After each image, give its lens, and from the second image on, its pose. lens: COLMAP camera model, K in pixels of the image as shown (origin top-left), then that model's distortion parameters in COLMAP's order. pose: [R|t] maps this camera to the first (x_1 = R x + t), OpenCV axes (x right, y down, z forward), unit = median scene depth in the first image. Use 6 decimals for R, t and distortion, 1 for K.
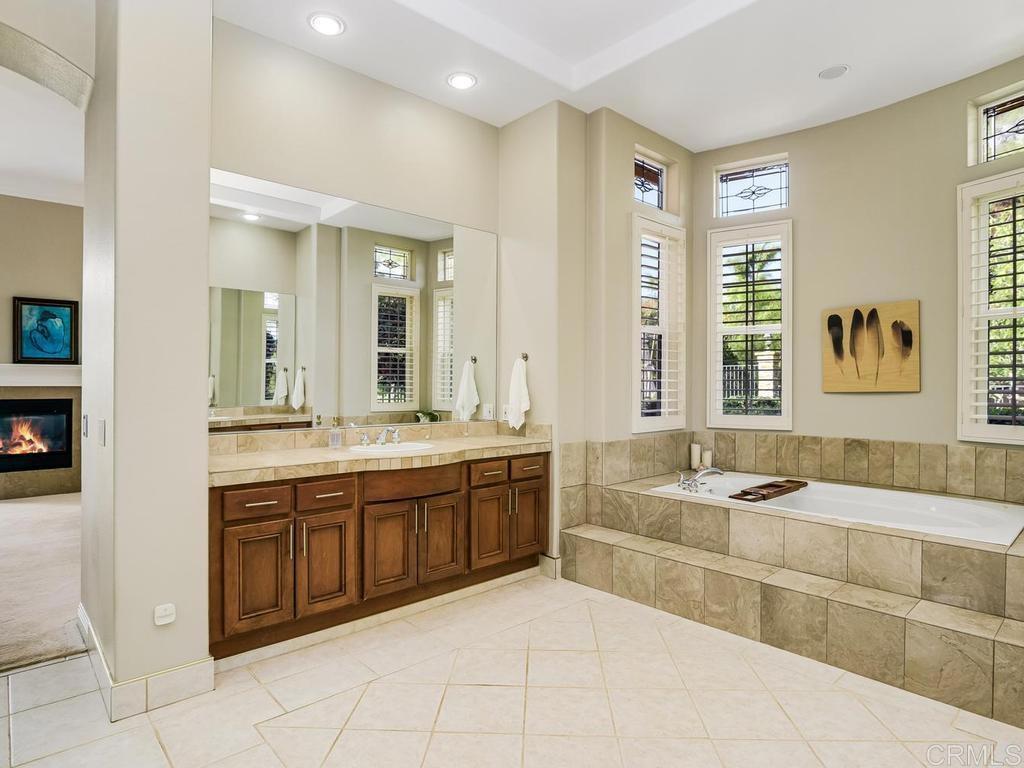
lens RADIAL K [[565.5, 0, 505.1], [0, 565.5, 397.5], [0, 0, 1]] dist [-0.029976, -0.001093]
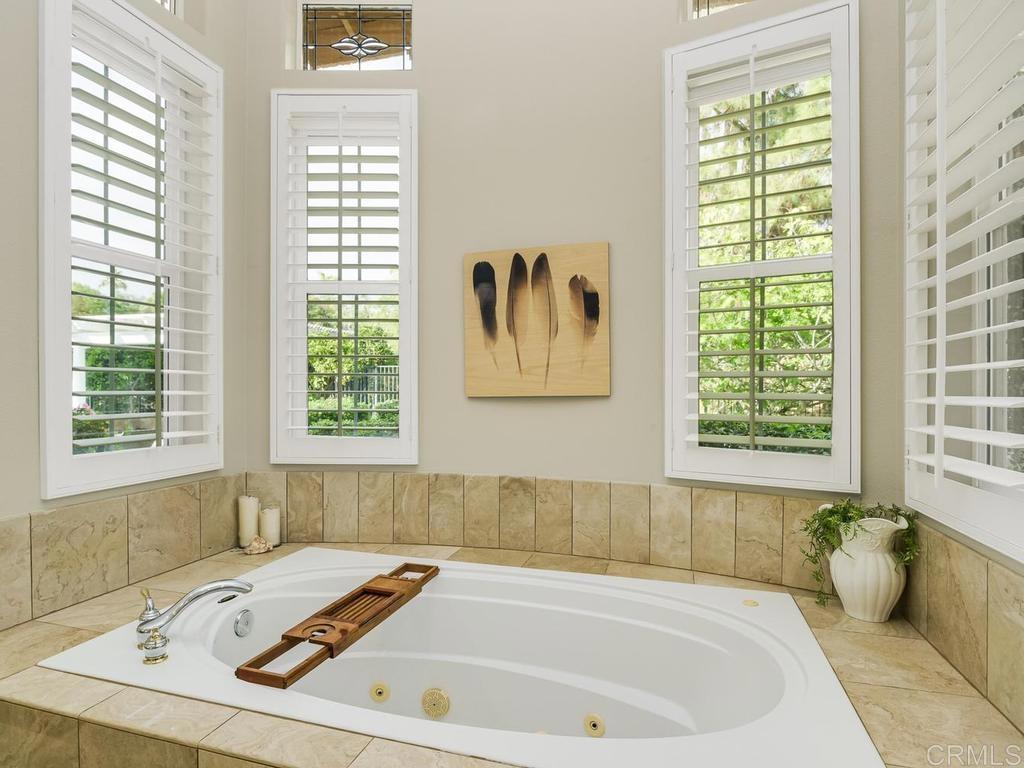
lens RADIAL K [[565.5, 0, 505.1], [0, 565.5, 397.5], [0, 0, 1]] dist [-0.029976, -0.001093]
pose [[0.850594, -0.001210, 0.525821, 0.325174], [0.004445, 0.999978, -0.004888, -0.006104], [-0.525804, 0.006495, 0.850581, 0.532093]]
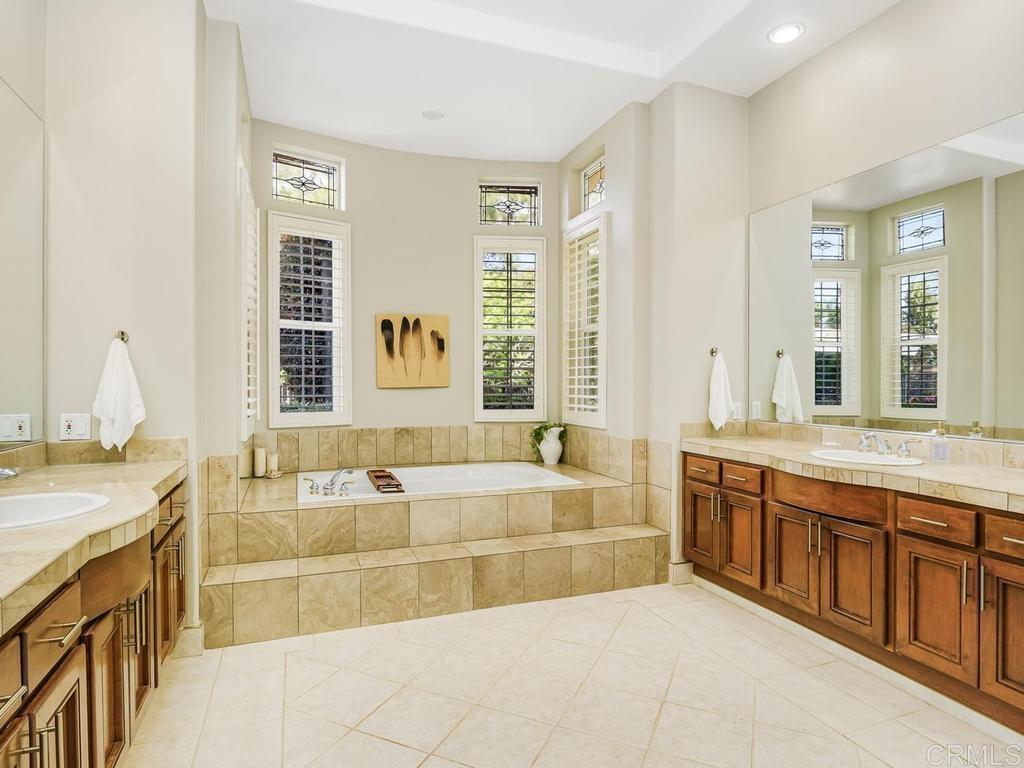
lens RADIAL K [[580.7, 0, 512.0], [0, 580.7, 384.0], [0, 0, 1]] dist [-0.014390, -0.000510]
pose [[0.362064, -0.004822, 0.932141, -0.443872], [0.018324, 0.999830, -0.001945, -0.010659], [-0.931973, 0.017784, 0.362091, 0.366299]]
